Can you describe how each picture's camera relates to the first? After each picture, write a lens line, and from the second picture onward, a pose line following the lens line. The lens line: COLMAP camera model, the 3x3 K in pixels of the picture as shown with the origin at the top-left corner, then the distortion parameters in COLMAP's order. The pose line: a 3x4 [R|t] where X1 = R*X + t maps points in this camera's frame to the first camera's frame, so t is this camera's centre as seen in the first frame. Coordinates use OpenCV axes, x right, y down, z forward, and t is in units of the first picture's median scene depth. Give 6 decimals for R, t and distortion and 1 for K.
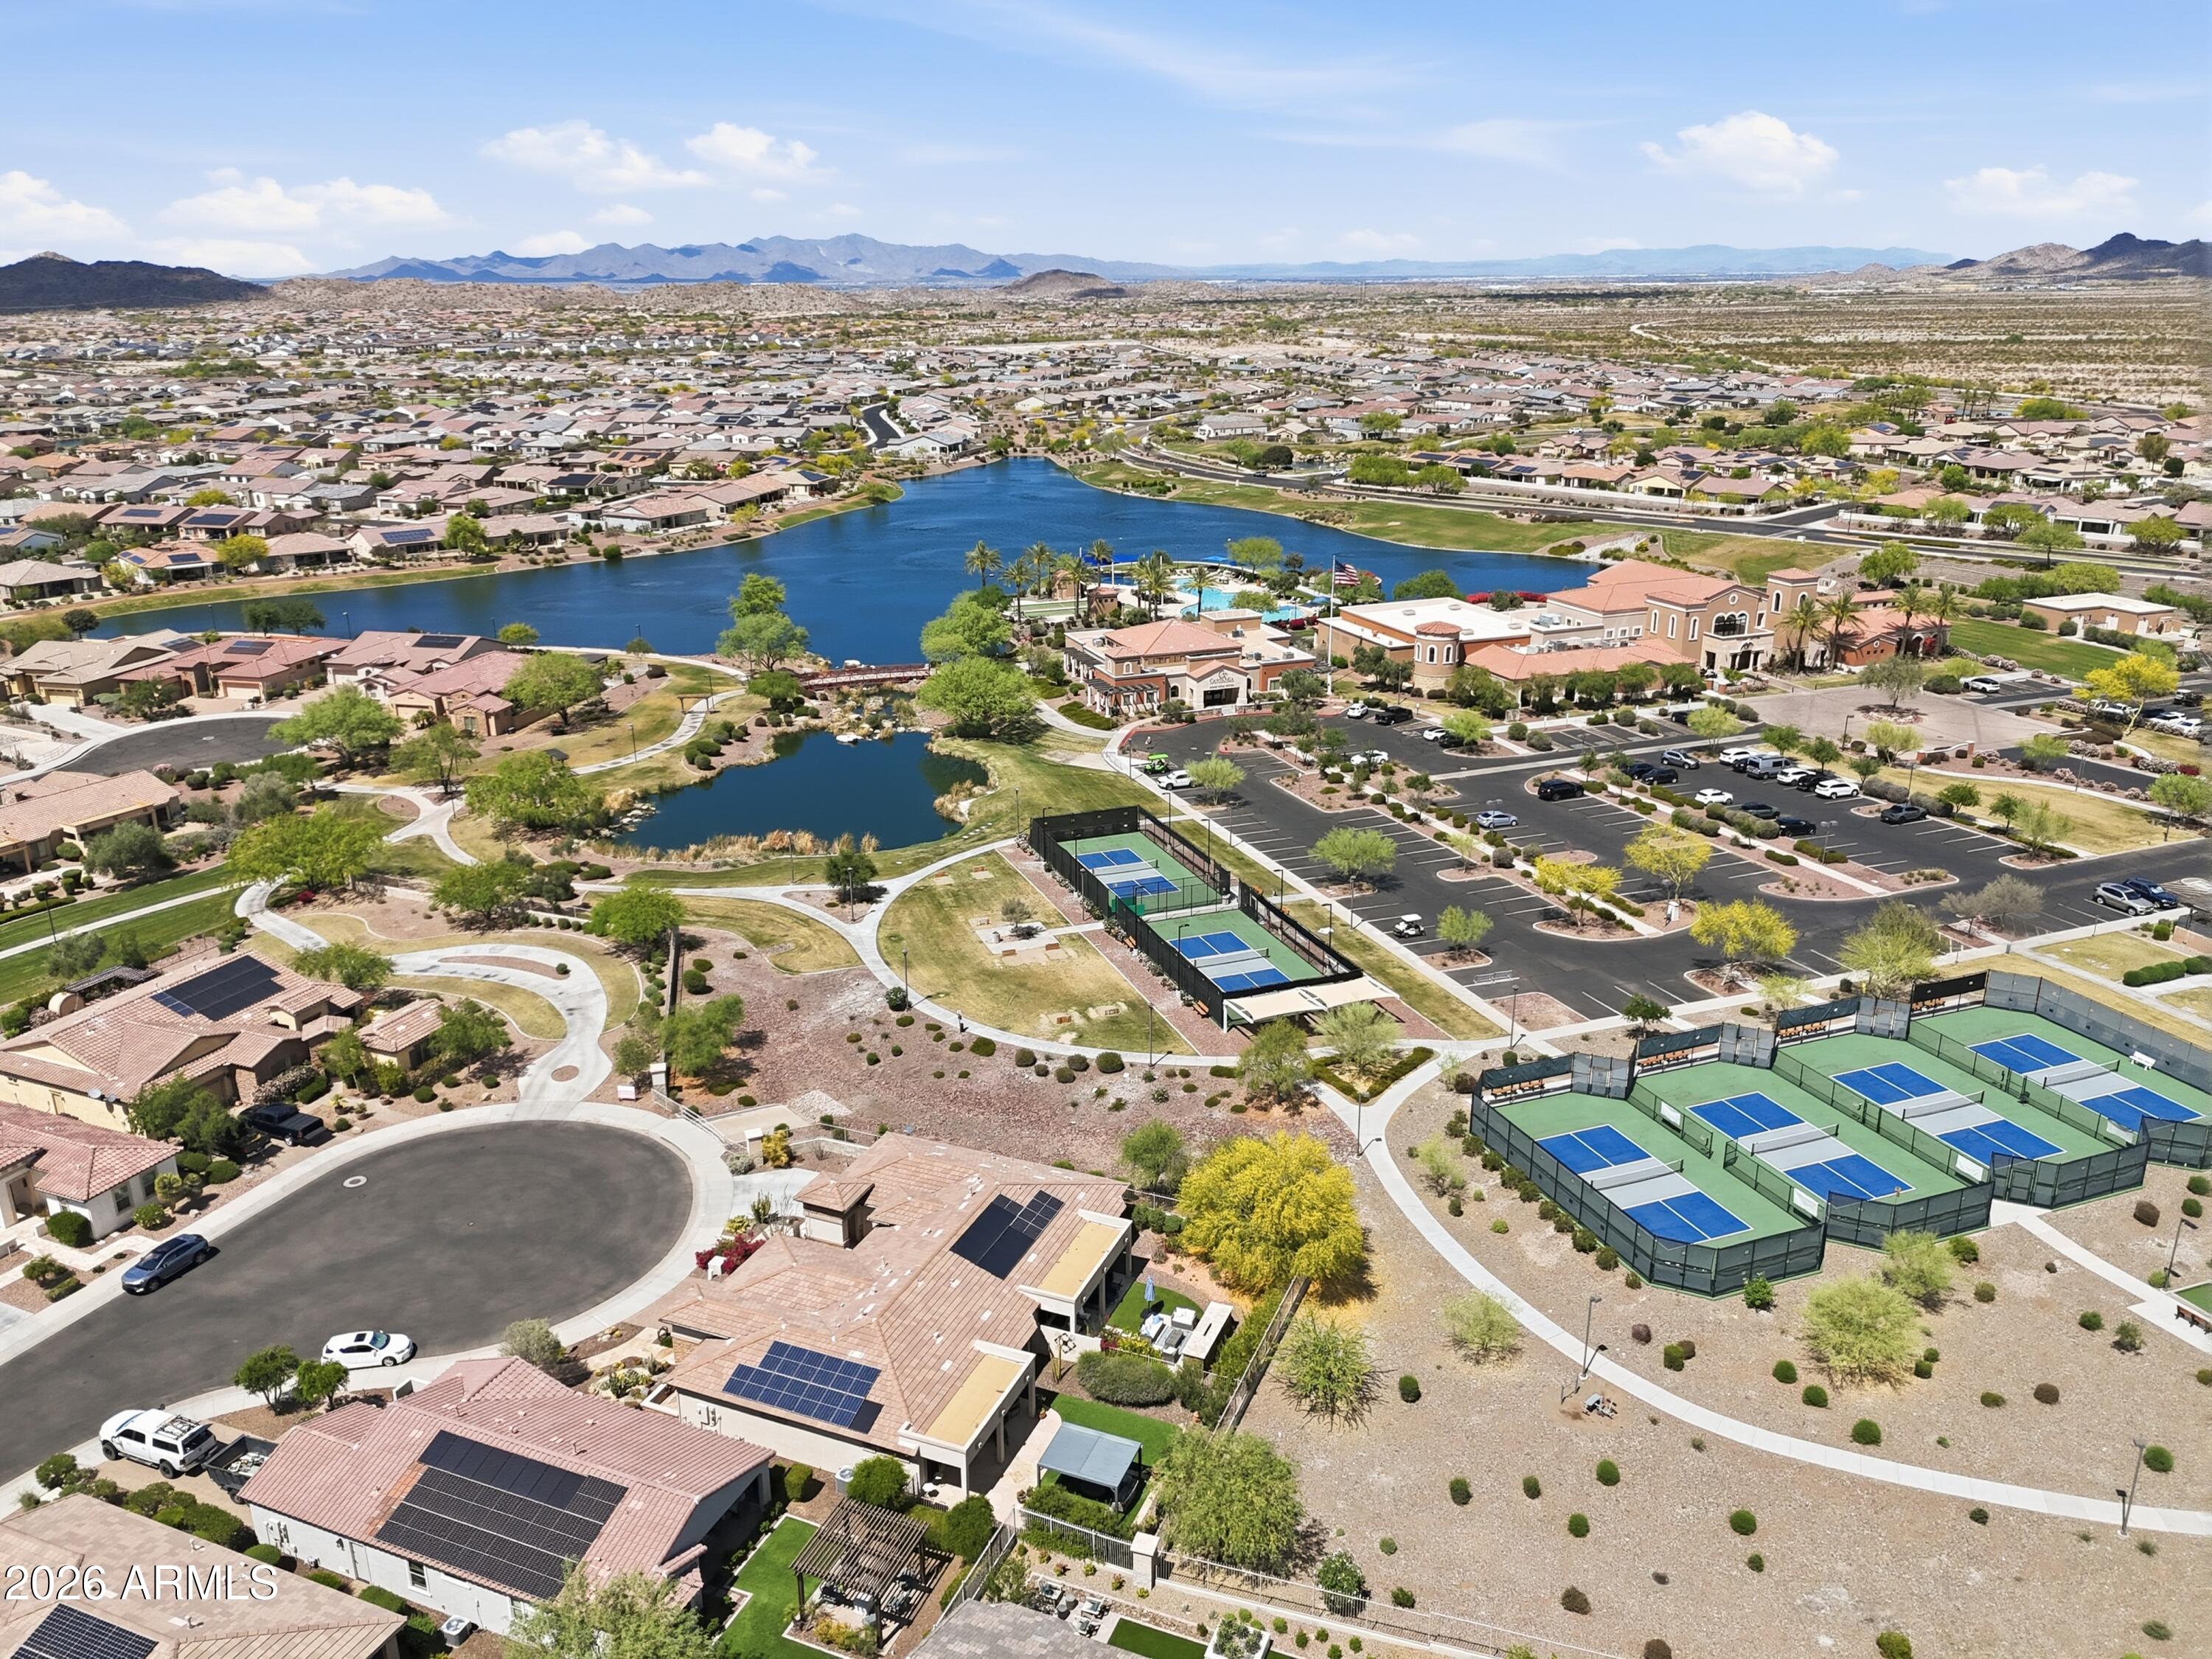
lens RADIAL K [[1627.3, 0, 1088.3], [0, 1627.3, 841.4], [0, 0, 1]] dist [0.066880, -0.053812]
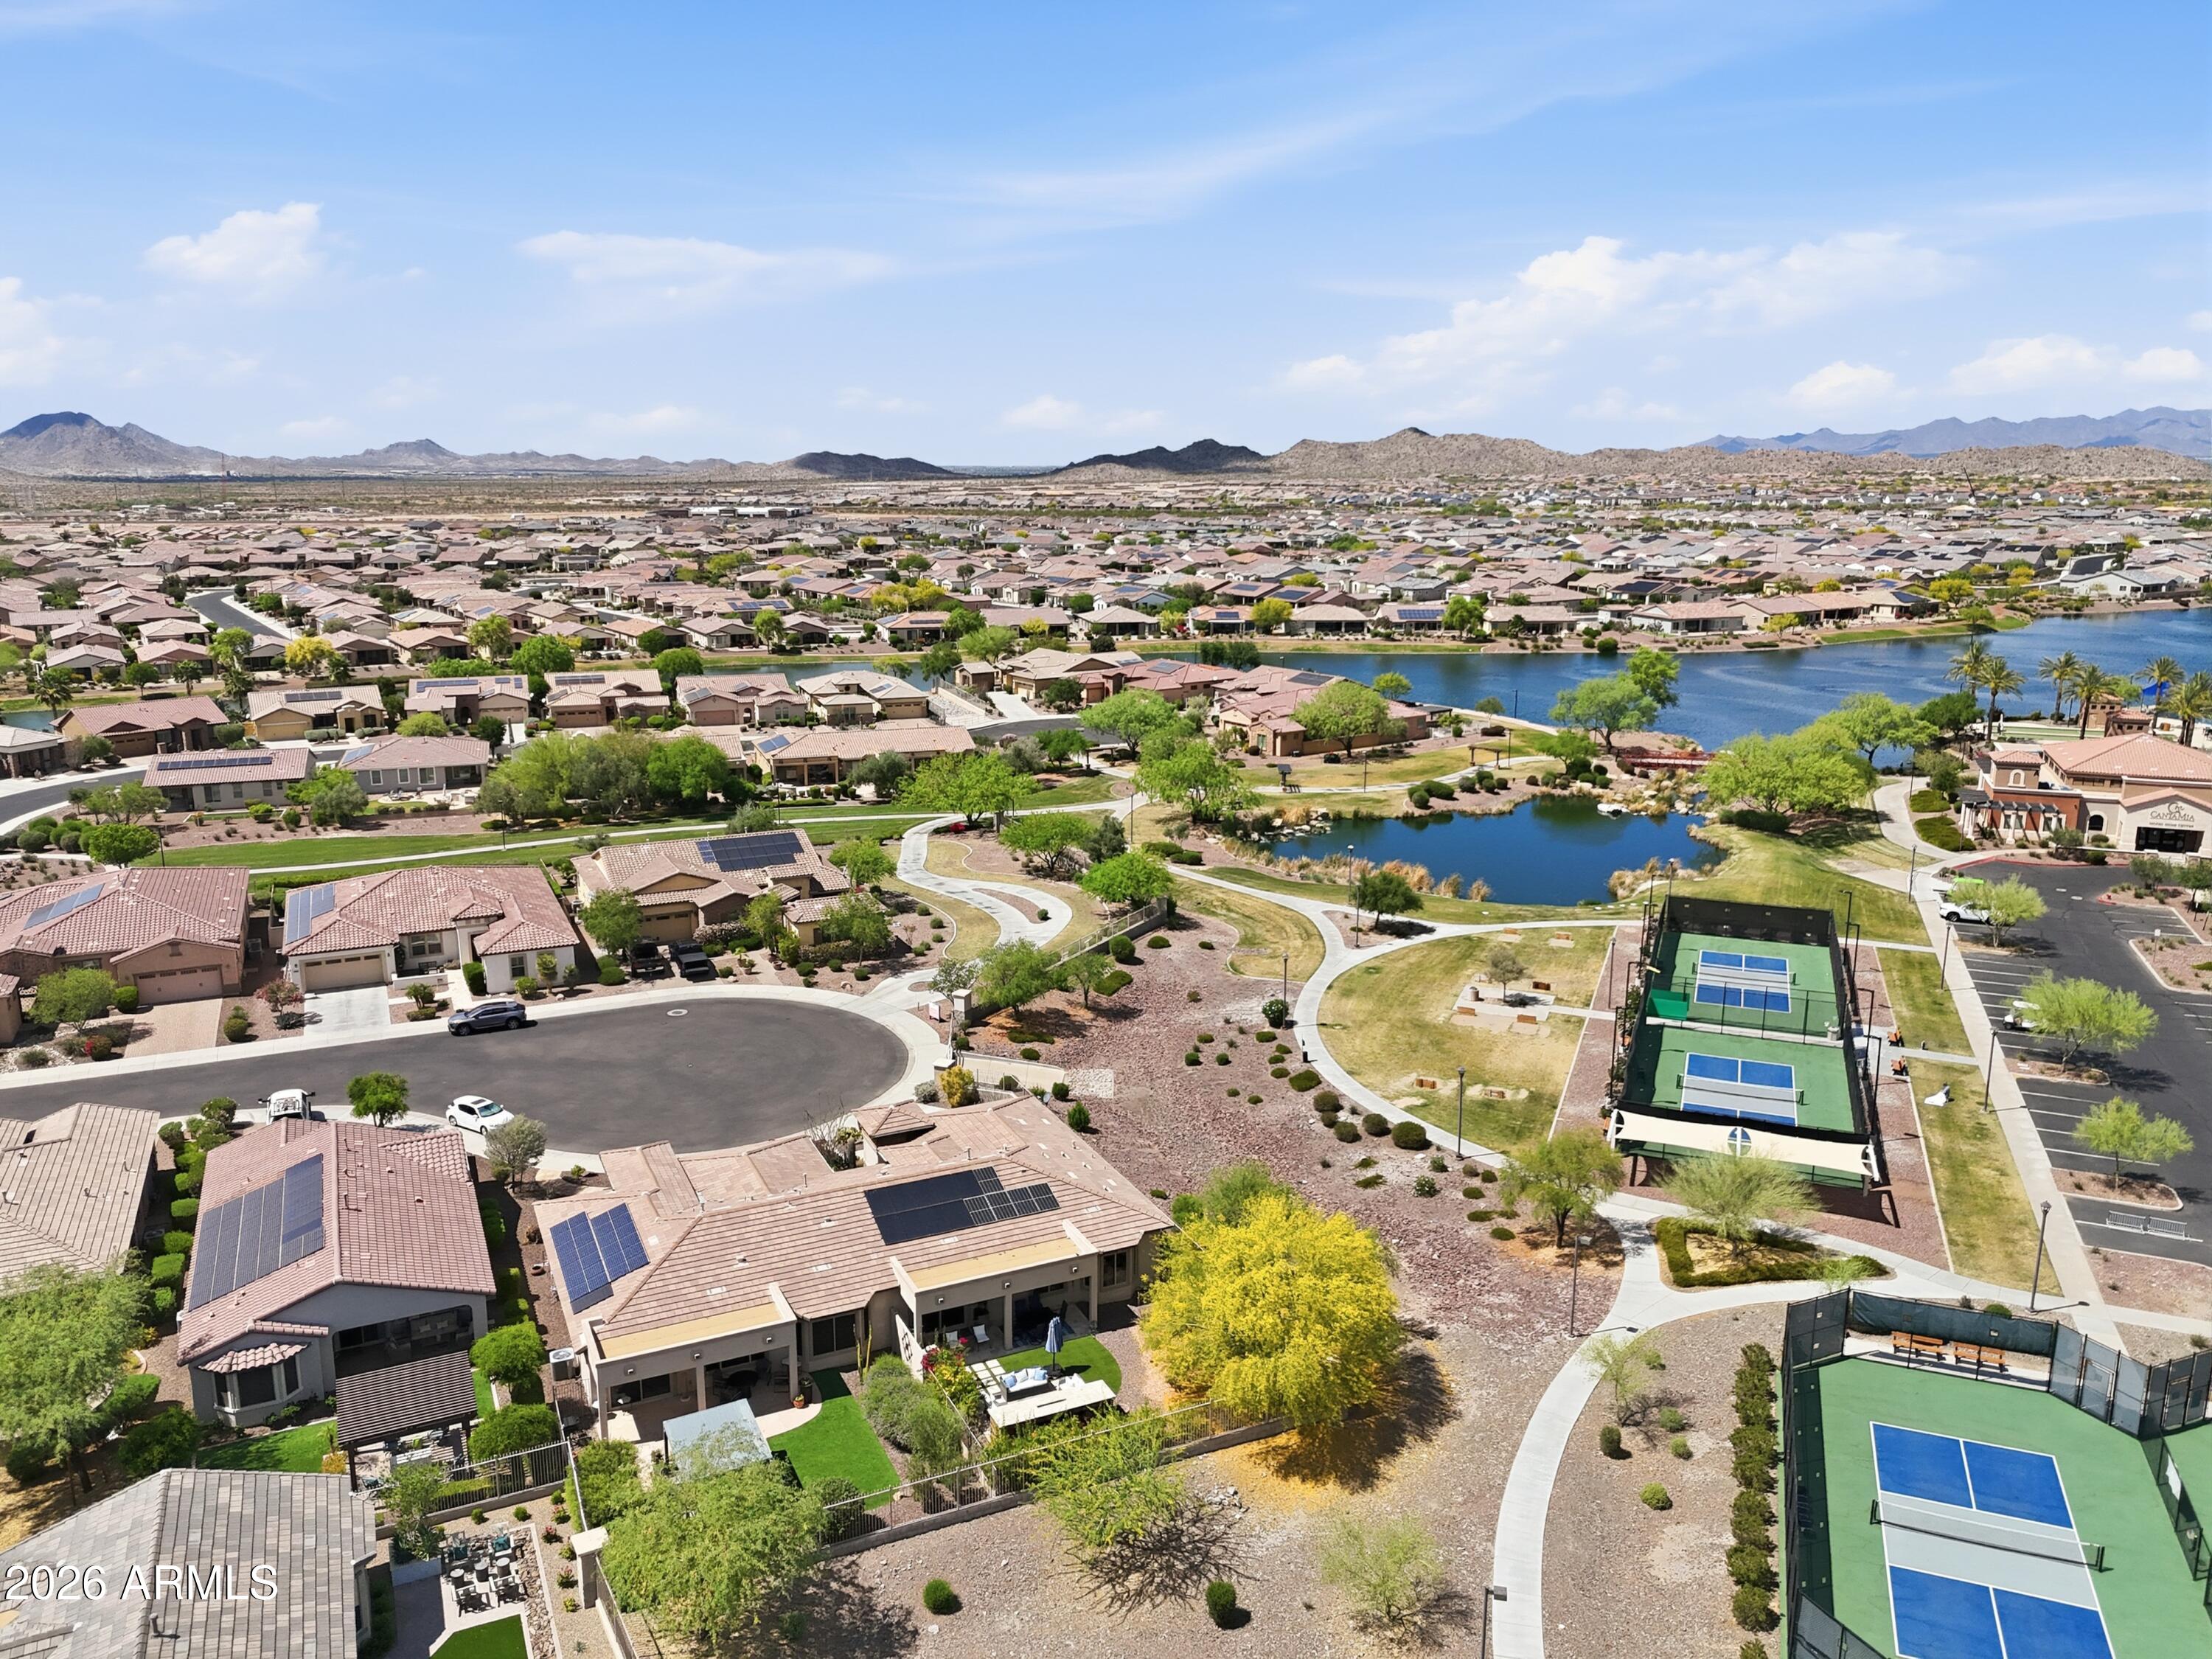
lens RADIAL K [[1627.3, 0, 1089.5], [0, 1627.3, 837.2], [0, 0, 1]] dist [0.066880, -0.053812]
pose [[0.740603, 0.160640, -0.652458, 0.307058], [-0.226089, 0.973961, -0.016836, 0.039579], [0.632764, 0.159982, 0.757638, 0.257375]]
